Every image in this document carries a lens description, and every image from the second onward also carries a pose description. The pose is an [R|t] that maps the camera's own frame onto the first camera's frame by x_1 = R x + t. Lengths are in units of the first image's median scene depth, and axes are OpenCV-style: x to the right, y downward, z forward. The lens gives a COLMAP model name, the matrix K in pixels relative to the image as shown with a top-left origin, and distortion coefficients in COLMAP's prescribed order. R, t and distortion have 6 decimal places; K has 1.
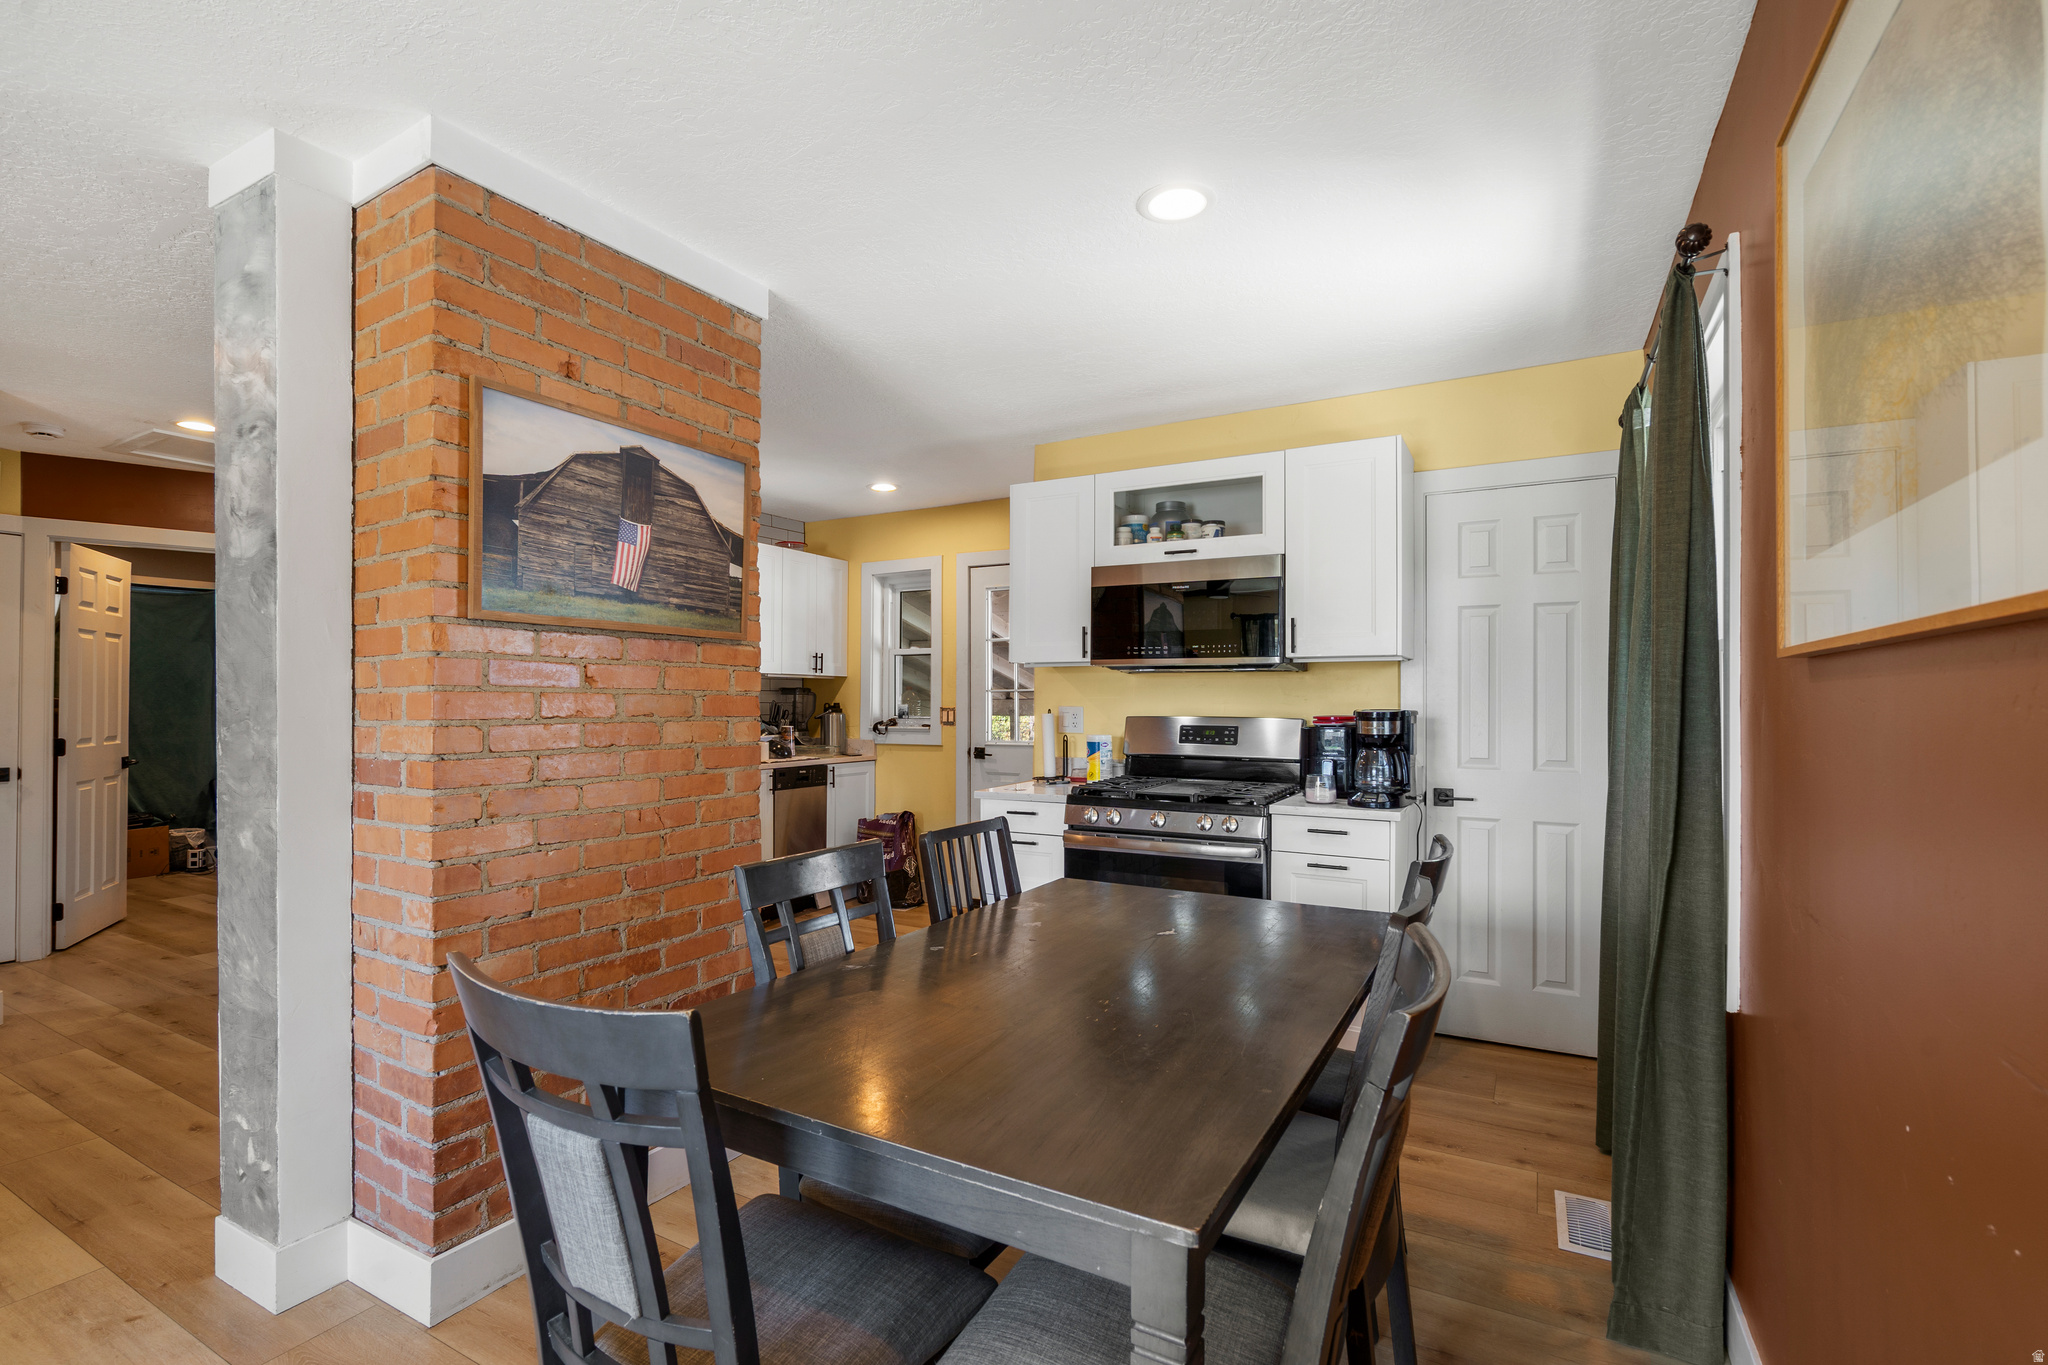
lens RADIAL K [[921.8, 0, 1013.8], [0, 921.8, 691.5], [0, 0, 1]] dist [-0.005365, 0.000044]
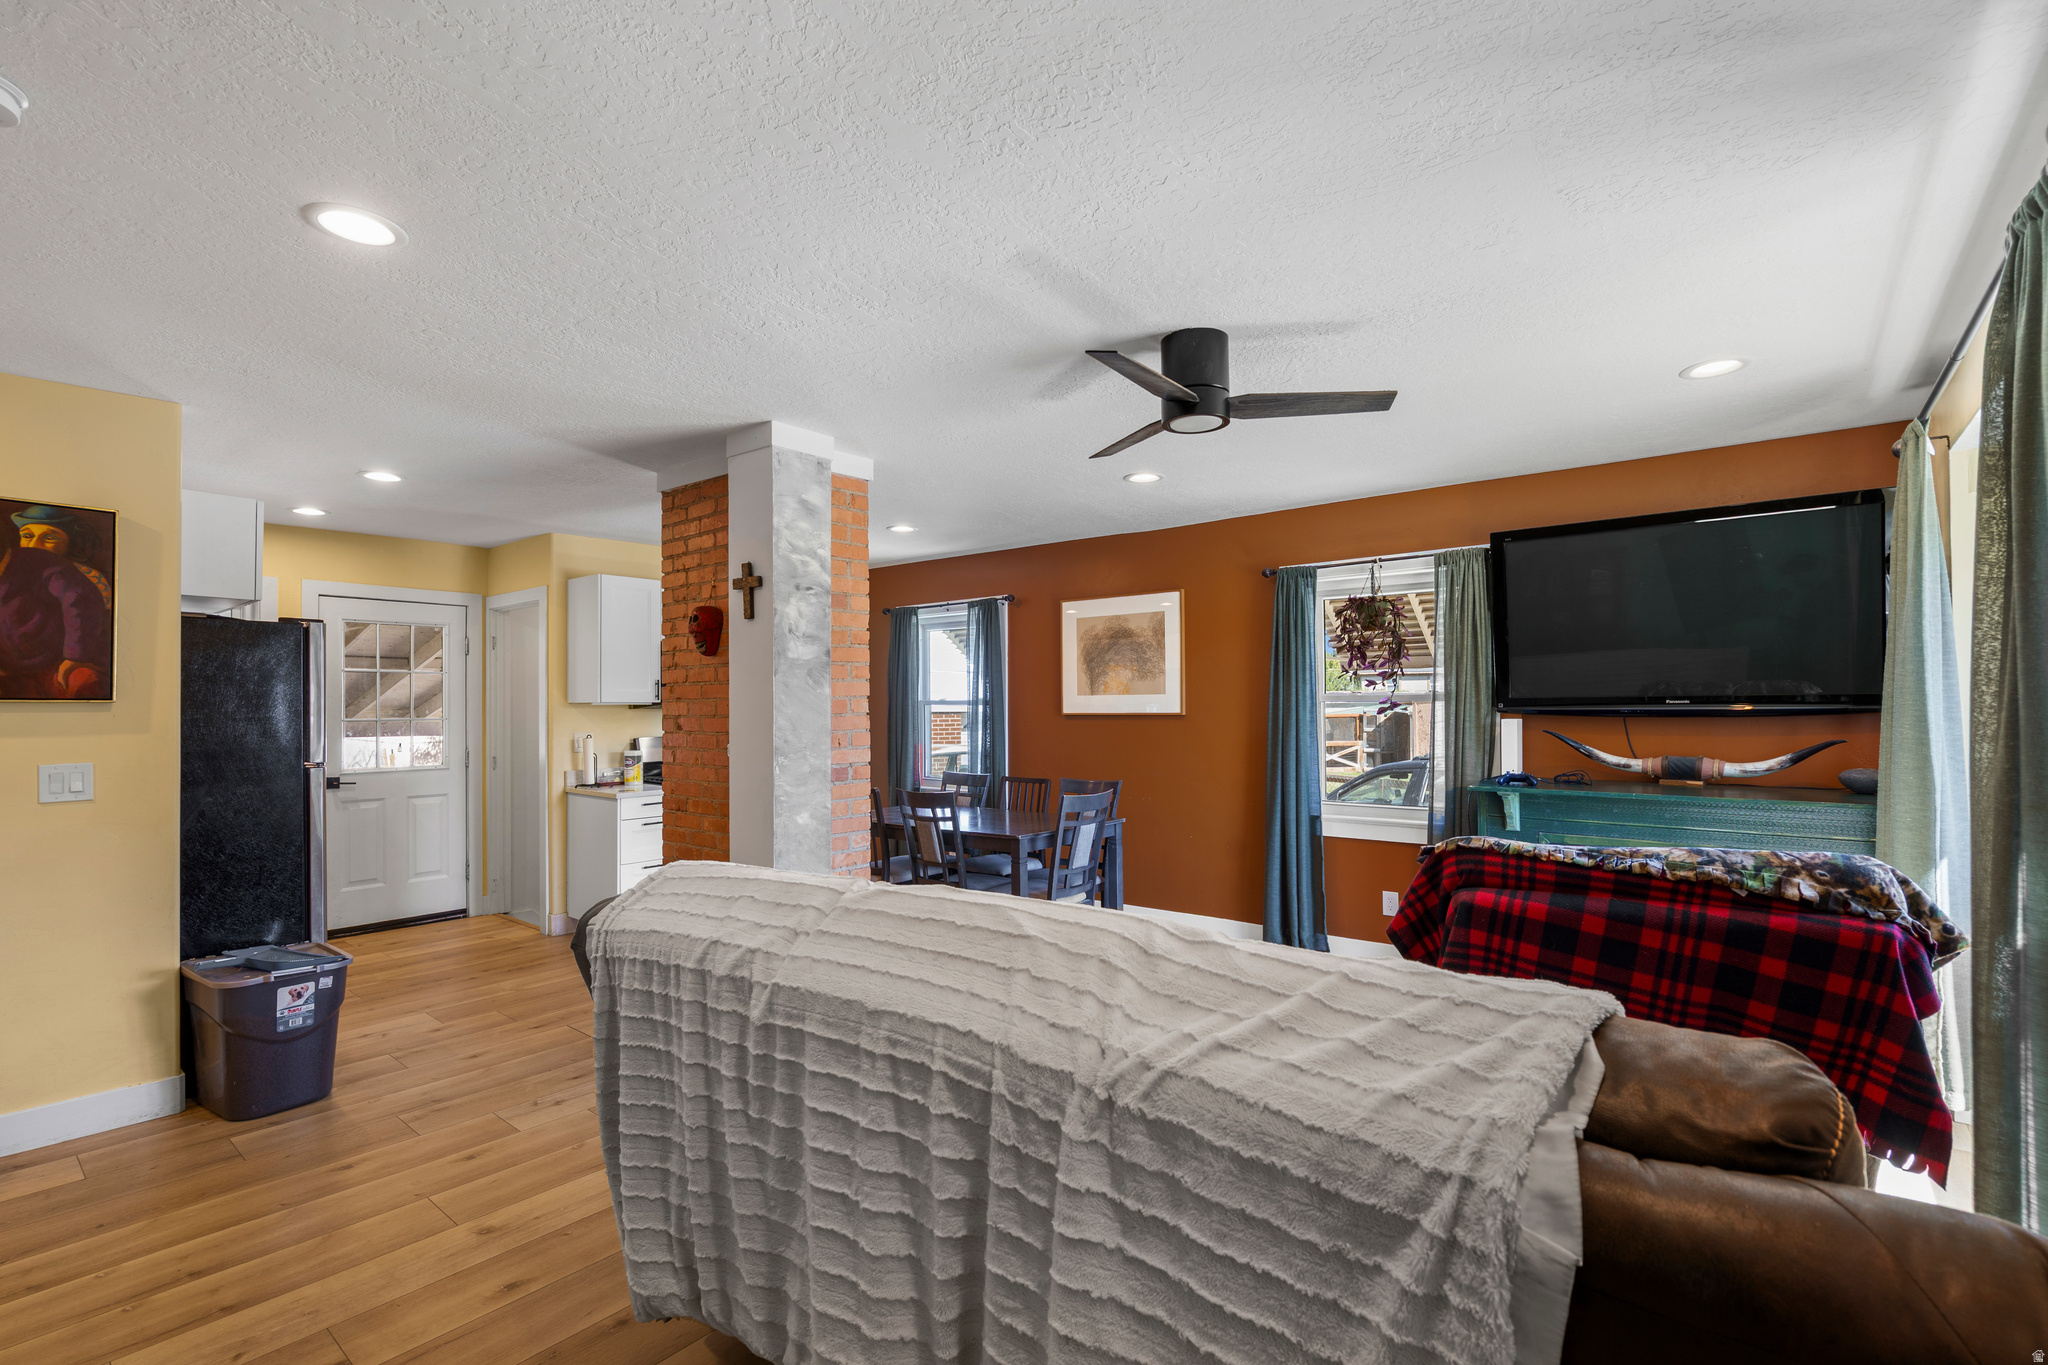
lens RADIAL K [[921.8, 0, 1019.0], [0, 921.8, 696.9], [0, 0, 1]] dist [-0.005365, 0.000044]
pose [[0.181607, 0.006157, 0.983352, -0.885295], [-0.003823, 0.999977, -0.005555, -0.023130], [-0.983364, -0.002751, 0.181627, 0.093758]]
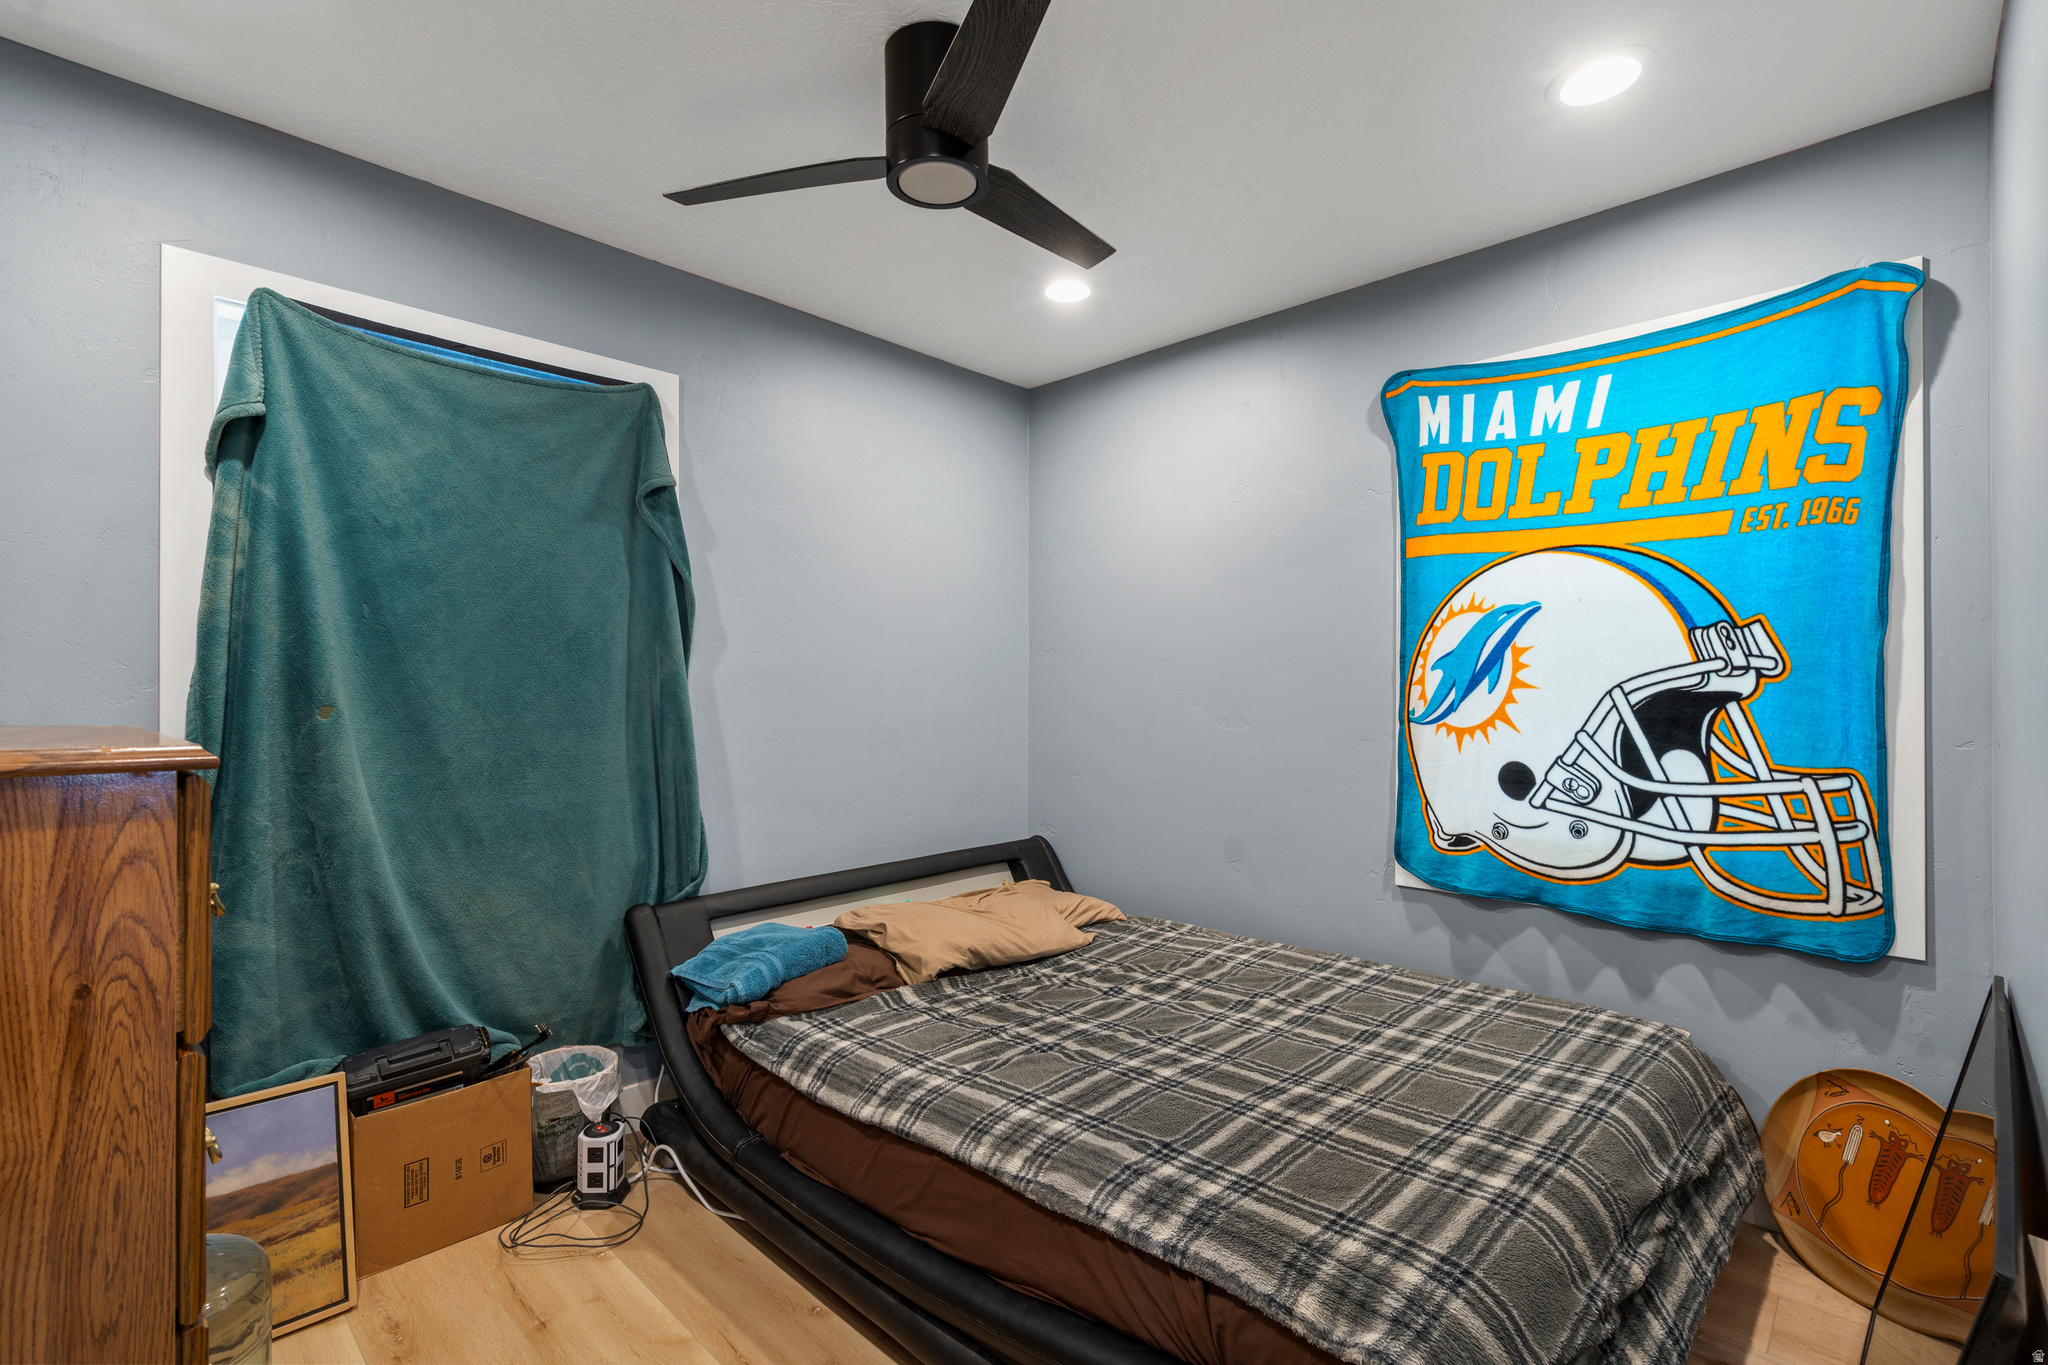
lens RADIAL K [[921.8, 0, 1015.3], [0, 921.8, 684.0], [0, 0, 1]] dist [-0.005365, 0.000044]
pose [[0.964235, -0.005817, -0.264984, -0.788715], [0.005757, 0.999983, -0.001003, 0.012304], [0.264985, -0.000558, 0.964252, 0.863561]]
